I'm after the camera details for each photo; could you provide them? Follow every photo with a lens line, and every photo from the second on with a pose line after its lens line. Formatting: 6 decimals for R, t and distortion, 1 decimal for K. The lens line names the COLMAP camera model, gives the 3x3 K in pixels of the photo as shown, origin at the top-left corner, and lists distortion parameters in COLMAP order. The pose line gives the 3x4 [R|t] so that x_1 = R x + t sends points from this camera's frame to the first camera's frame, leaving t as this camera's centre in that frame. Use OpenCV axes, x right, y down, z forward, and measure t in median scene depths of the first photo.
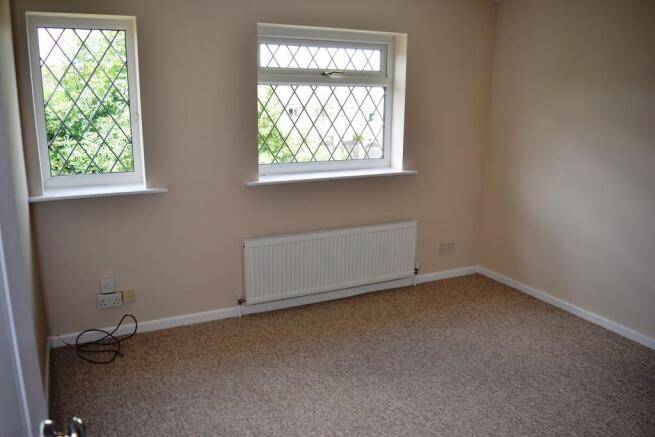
lens RADIAL K [[515.5, 0, 327.7], [0, 515.5, 220.9], [0, 0, 1]] dist [-0.088705, -0.002475]
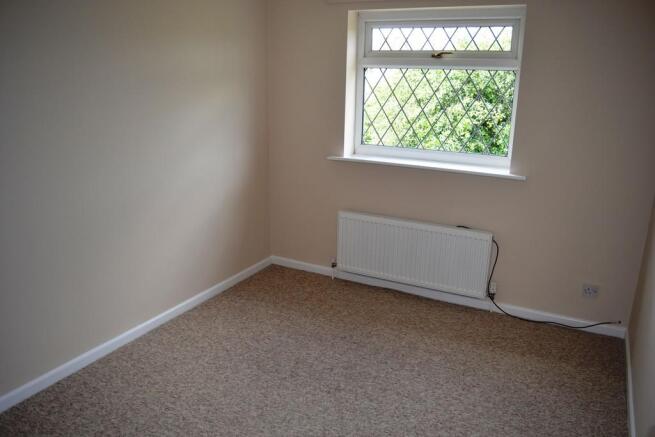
lens RADIAL K [[515.5, 0, 327.7], [0, 515.5, 220.9], [0, 0, 1]] dist [-0.088705, -0.002475]
pose [[0.573975, 0.220875, -0.788522, 0.680012], [-0.201889, 0.971381, 0.125138, -0.071591], [0.793595, 0.087368, 0.602141, 0.312620]]
